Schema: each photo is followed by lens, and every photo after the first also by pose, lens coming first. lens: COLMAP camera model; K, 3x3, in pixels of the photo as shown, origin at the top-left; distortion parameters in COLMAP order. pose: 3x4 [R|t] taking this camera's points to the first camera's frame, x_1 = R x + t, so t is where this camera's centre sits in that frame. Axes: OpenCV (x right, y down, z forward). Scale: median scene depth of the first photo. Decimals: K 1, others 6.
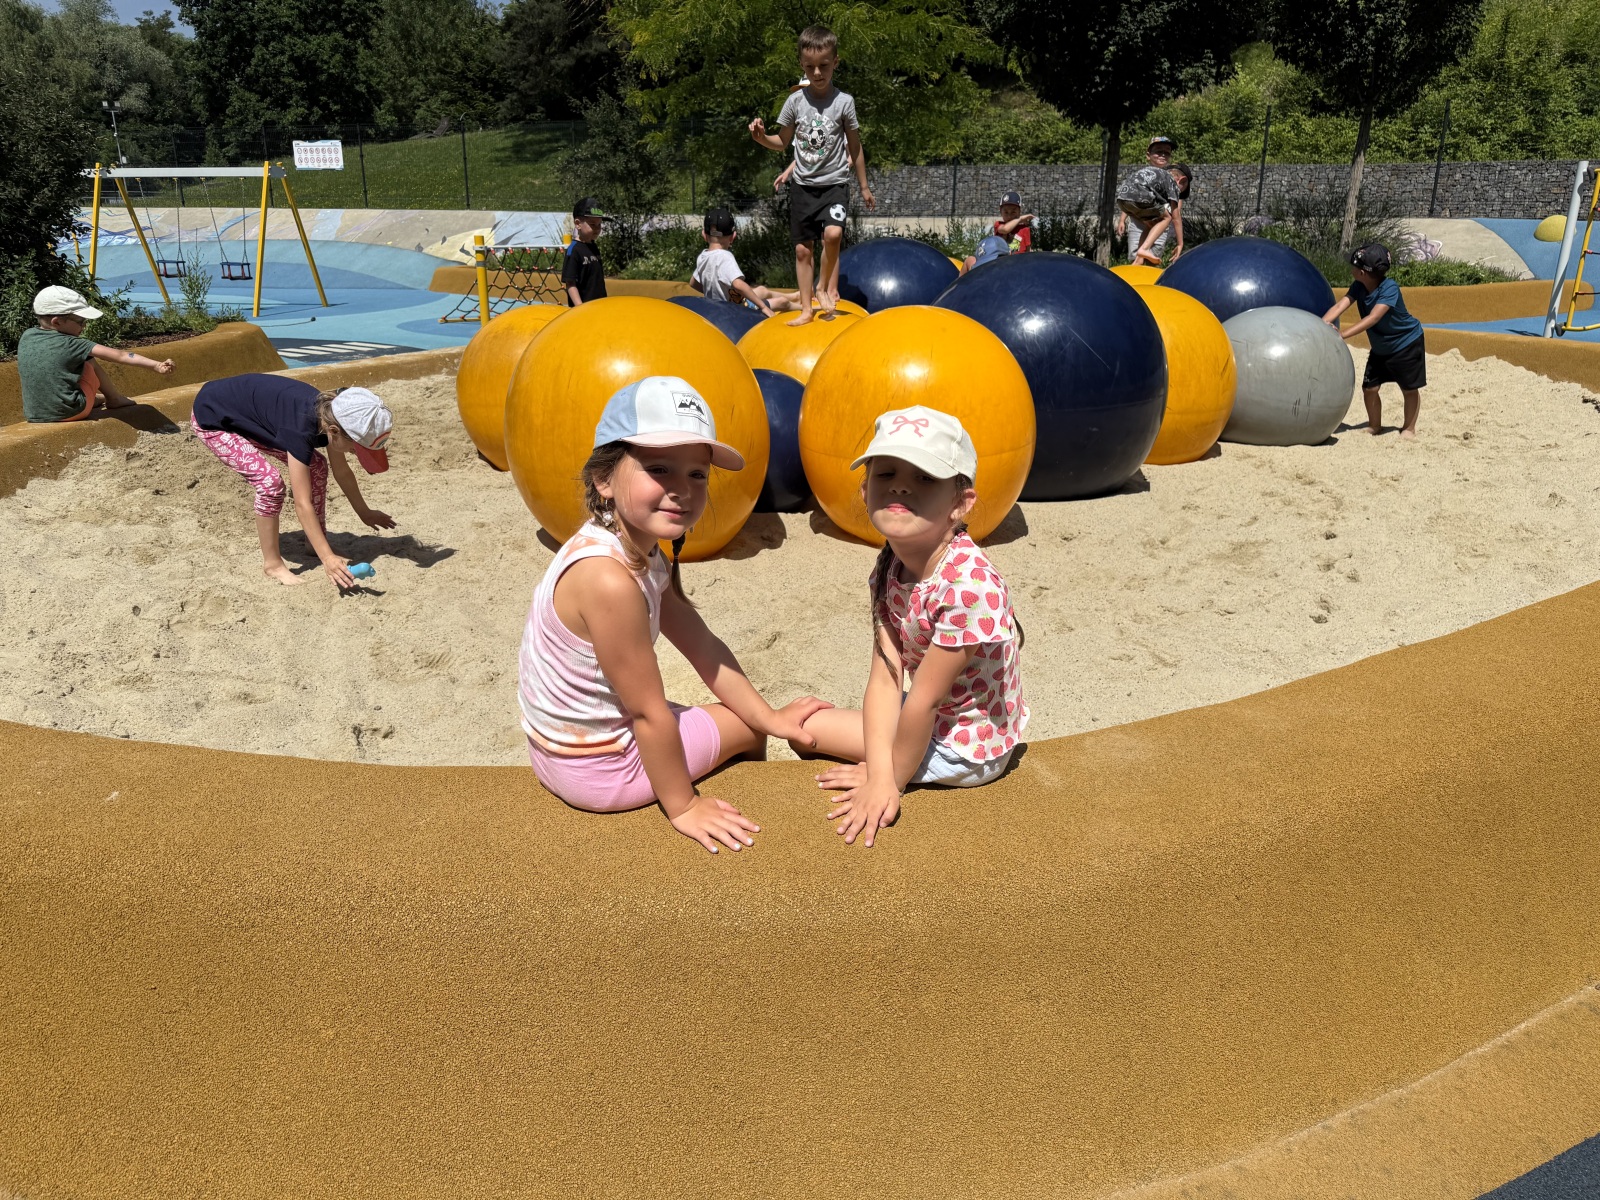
lens RADIAL K [[1125.8, 0, 762.0], [0, 1125.8, 601.3], [0, 0, 1]] dist [0.022604, -0.033350]
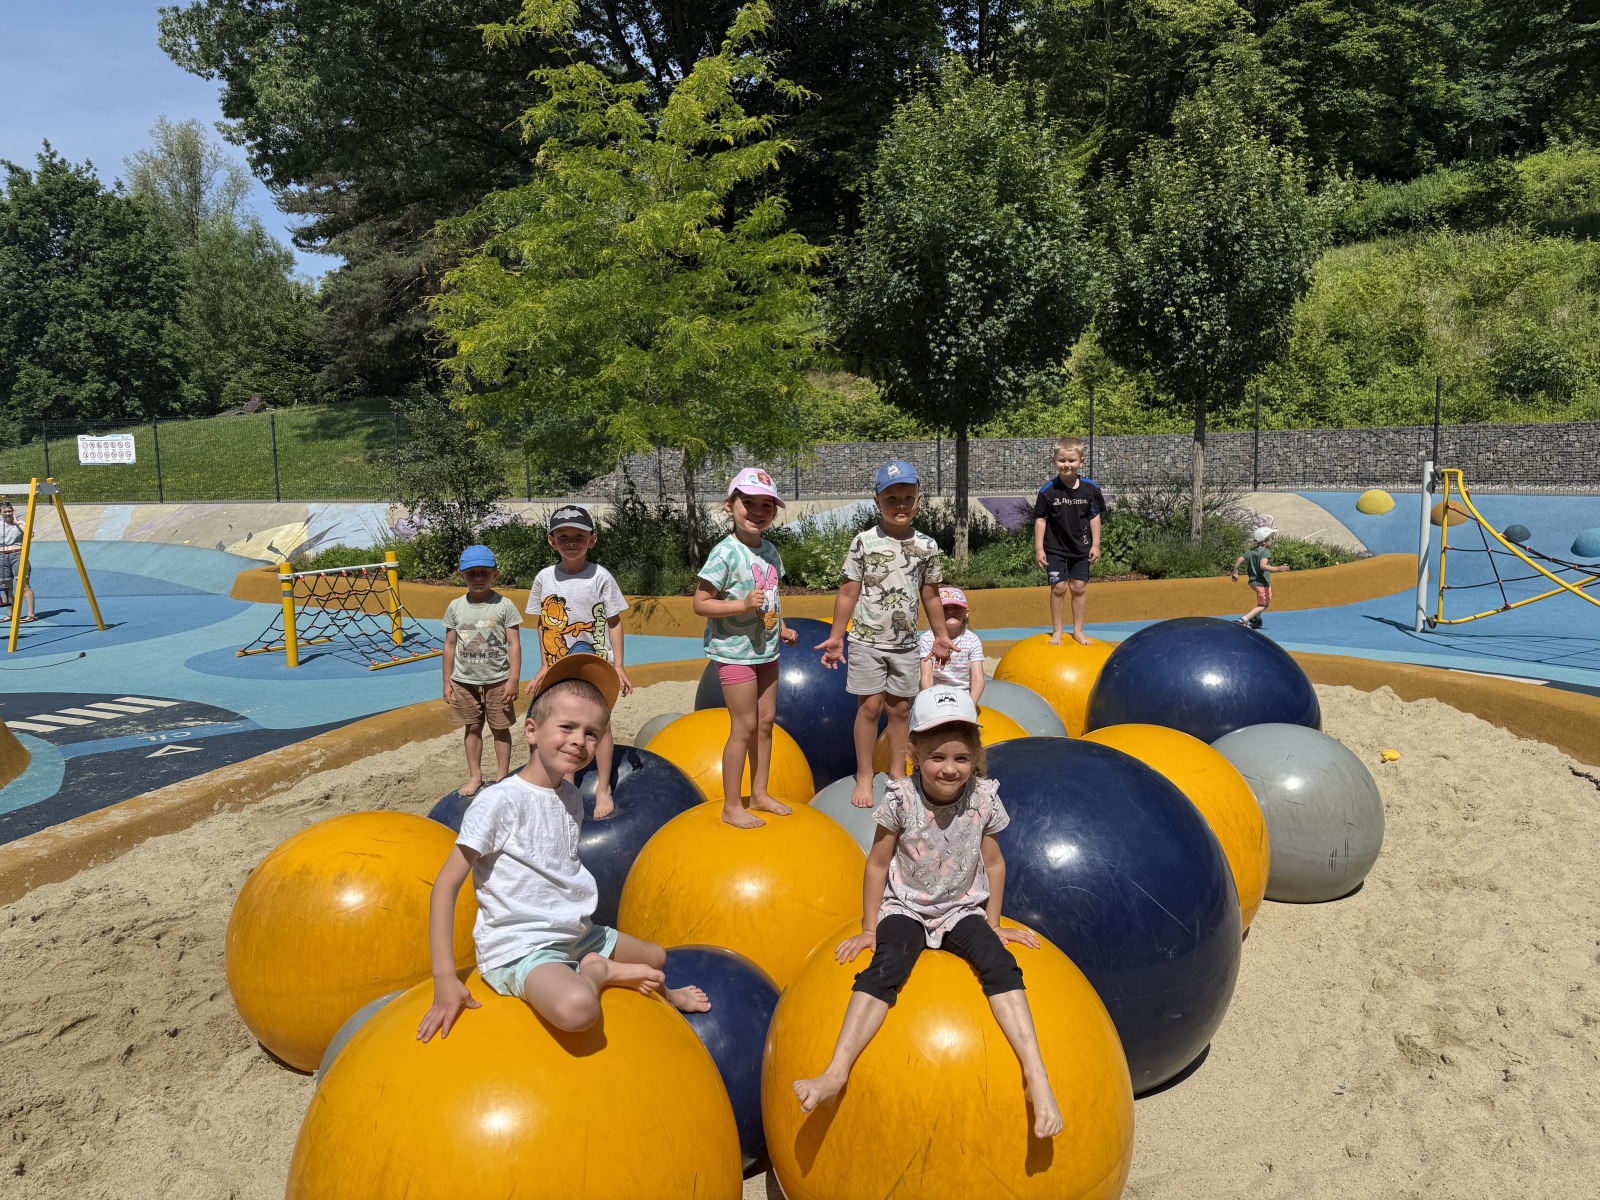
lens RADIAL K [[1125.8, 0, 766.3], [0, 1125.8, 602.3], [0, 0, 1]] dist [0.022604, -0.033350]
pose [[0.987001, -0.046898, 0.153717, -0.010381], [0.076289, 0.978565, -0.191288, -0.056105], [-0.141451, 0.200528, 0.969422, 0.058508]]
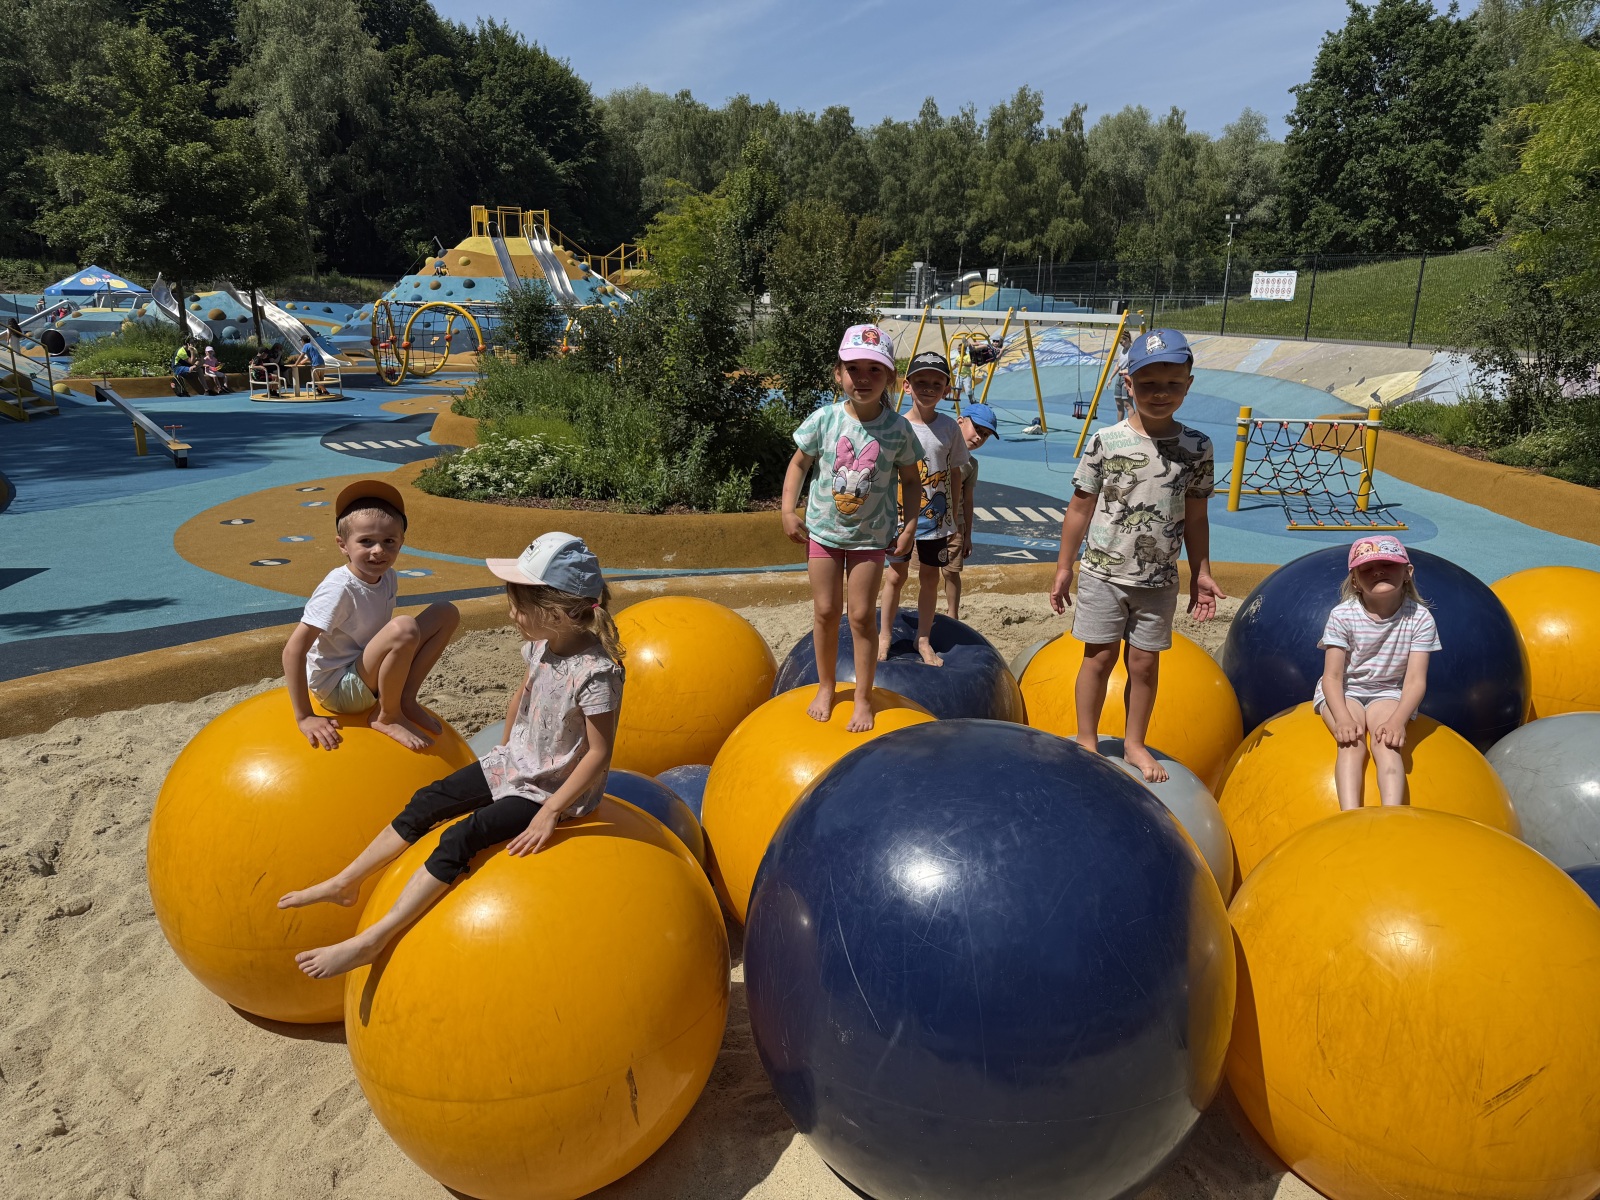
lens RADIAL K [[1125.8, 0, 844.0], [0, 1125.8, 579.9], [0, 0, 1]] dist [0.022604, -0.033350]
pose [[0.655192, 0.189769, -0.731239, 0.122558], [-0.254412, 0.966824, 0.022954, -0.078212], [0.711335, 0.170997, 0.681735, 0.118305]]
